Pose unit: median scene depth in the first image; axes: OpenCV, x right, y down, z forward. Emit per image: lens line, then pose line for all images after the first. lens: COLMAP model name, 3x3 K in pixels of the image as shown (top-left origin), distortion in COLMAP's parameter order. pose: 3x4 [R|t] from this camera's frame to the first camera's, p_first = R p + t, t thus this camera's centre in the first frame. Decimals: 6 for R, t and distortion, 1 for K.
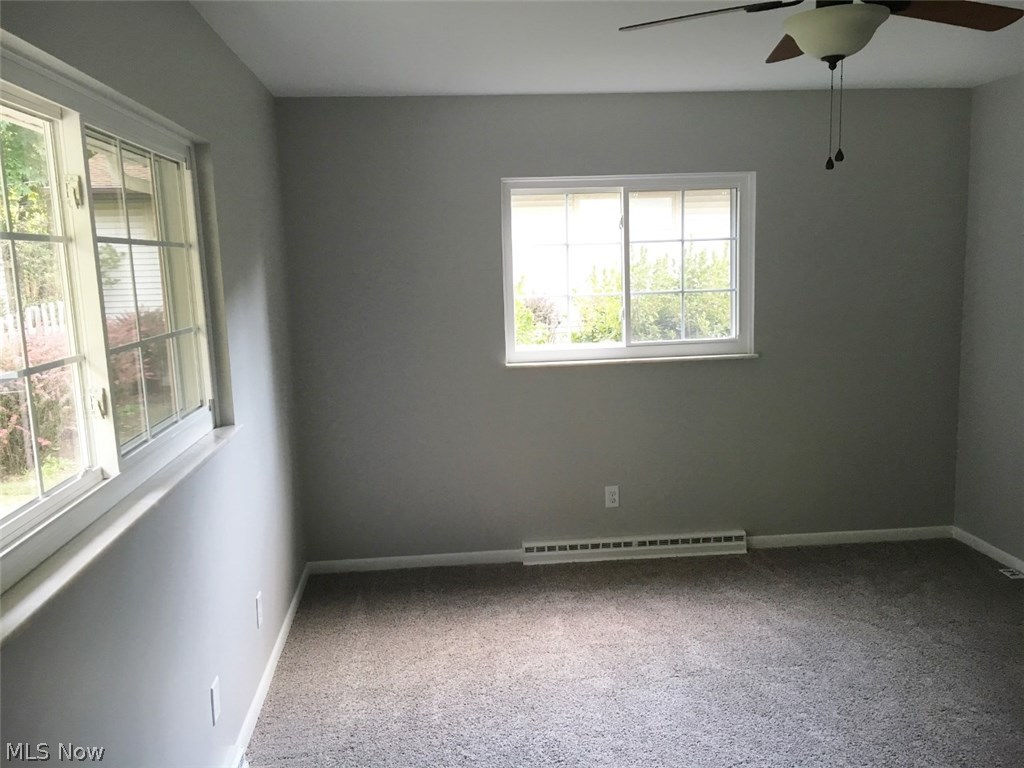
lens RADIAL K [[857.9, 0, 506.9], [0, 857.9, 407.2], [0, 0, 1]] dist [0.018438, -0.010438]
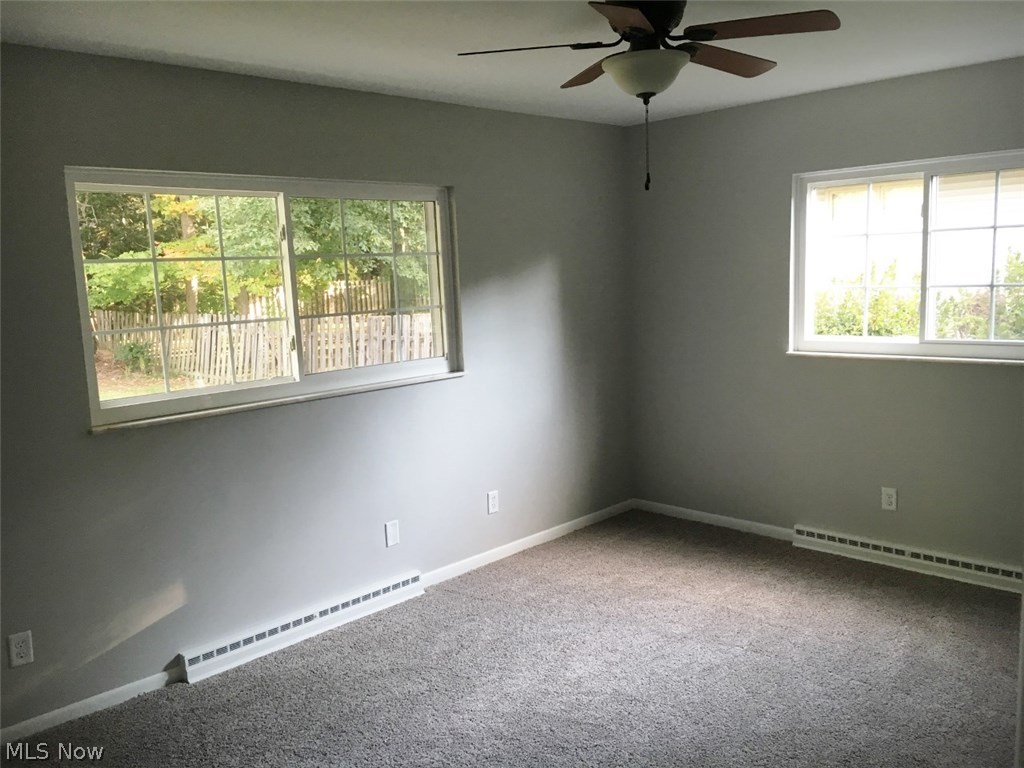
lens RADIAL K [[857.9, 0, 506.9], [0, 857.9, 407.2], [0, 0, 1]] dist [0.018438, -0.010438]
pose [[0.643581, 0.125836, -0.754963, 0.577746], [-0.105482, 0.991562, 0.075351, -0.025190], [0.758075, 0.031140, 0.651424, 0.050892]]
